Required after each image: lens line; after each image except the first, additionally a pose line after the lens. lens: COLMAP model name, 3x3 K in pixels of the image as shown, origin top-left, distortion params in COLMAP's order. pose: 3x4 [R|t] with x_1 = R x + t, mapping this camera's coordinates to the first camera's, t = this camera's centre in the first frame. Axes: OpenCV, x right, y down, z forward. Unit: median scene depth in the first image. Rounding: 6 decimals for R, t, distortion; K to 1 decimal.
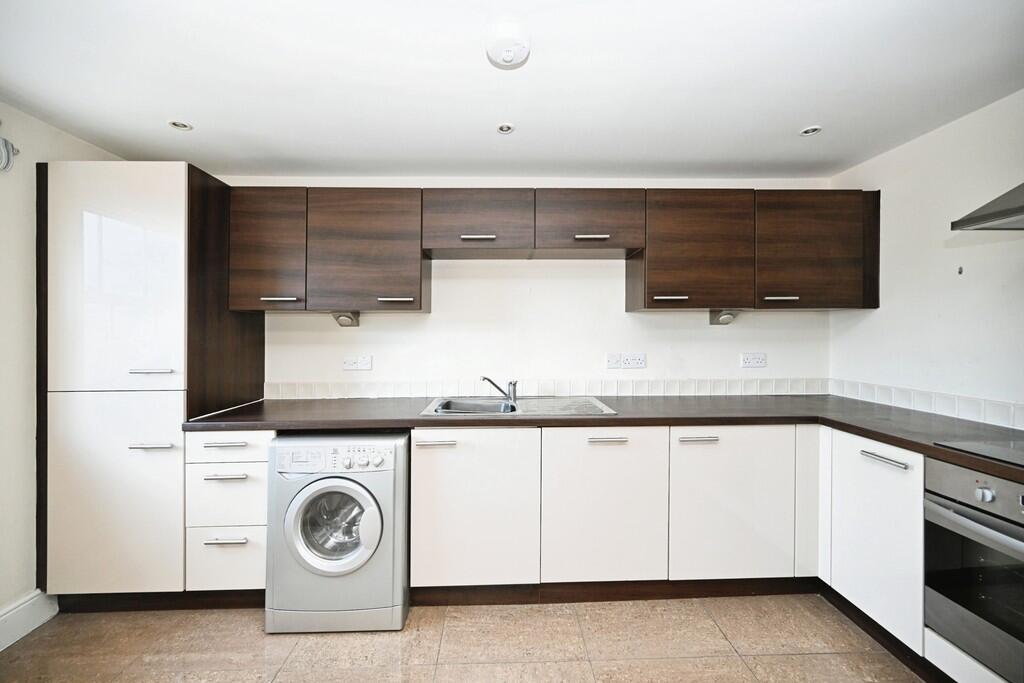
lens RADIAL K [[409.3, 0, 512.1], [0, 409.3, 332.1], [0, 0, 1]] dist [0.000121, -0.000025]
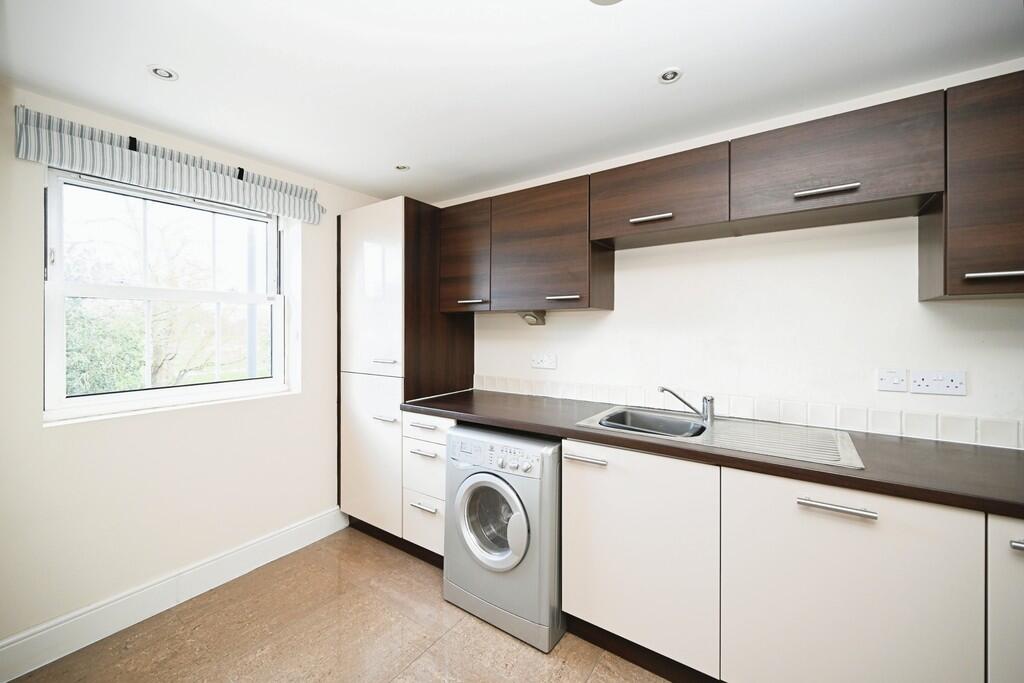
lens RADIAL K [[411.8, 0, 506.7], [0, 411.8, 322.4], [0, 0, 1]] dist [-0.000663, -0.000082]
pose [[0.795298, -0.003998, -0.606206, 0.211264], [-0.000425, 0.999974, -0.007154, -0.017301], [0.606219, 0.005947, 0.795276, 0.182535]]
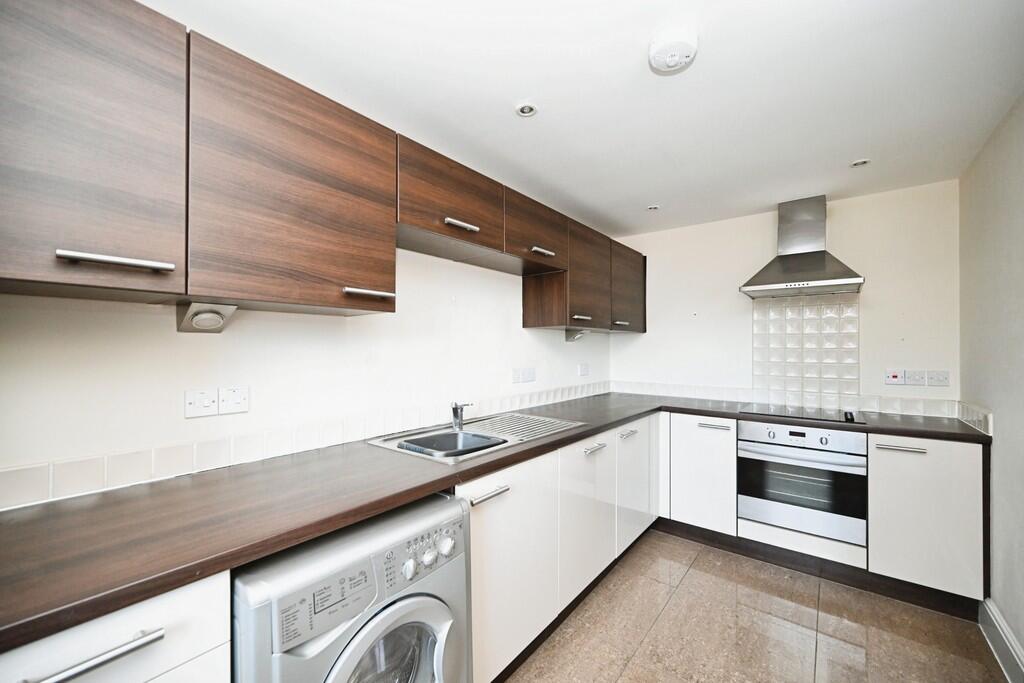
lens RADIAL K [[403.4, 0, 511.4], [0, 403.4, 344.3], [0, 0, 1]] dist [-0.000190, 0.000174]
pose [[0.644811, 0.011878, 0.764250, -0.689302], [-0.005560, 0.999926, -0.010849, 0.006261], [-0.764322, 0.002747, 0.644829, 0.479333]]
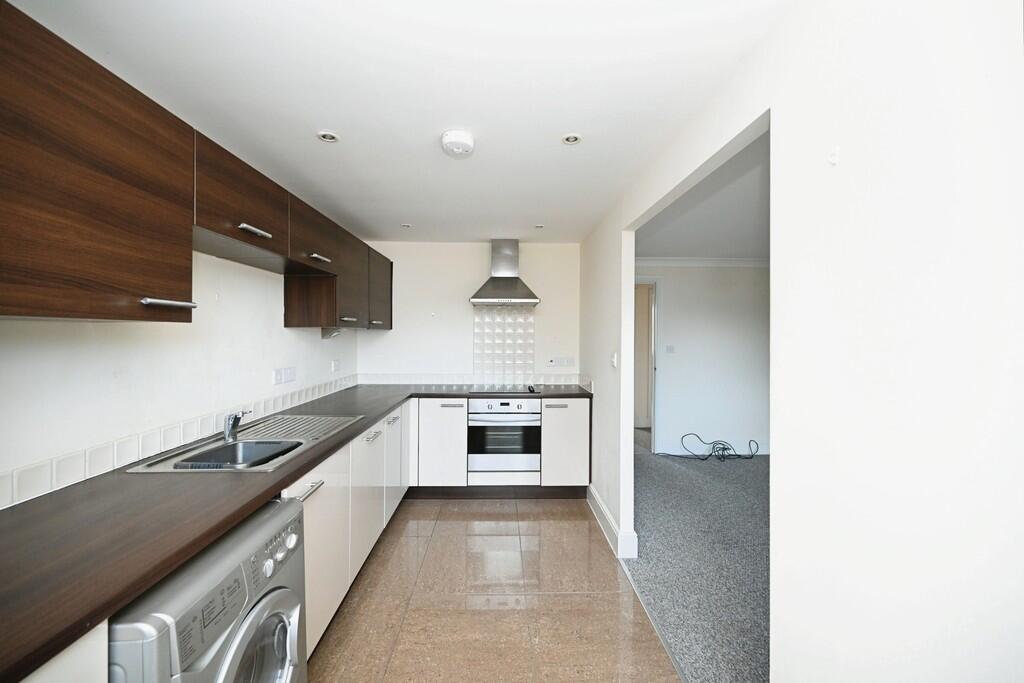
lens RADIAL K [[400.5, 0, 509.7], [0, 400.5, 334.4], [0, 0, 1]] dist [-0.000539, 0.000030]
pose [[0.005688, 0.003230, 0.999979, -0.940377], [-0.003276, 0.999989, -0.003212, -0.038597], [-0.999978, -0.003258, 0.005699, 0.574065]]
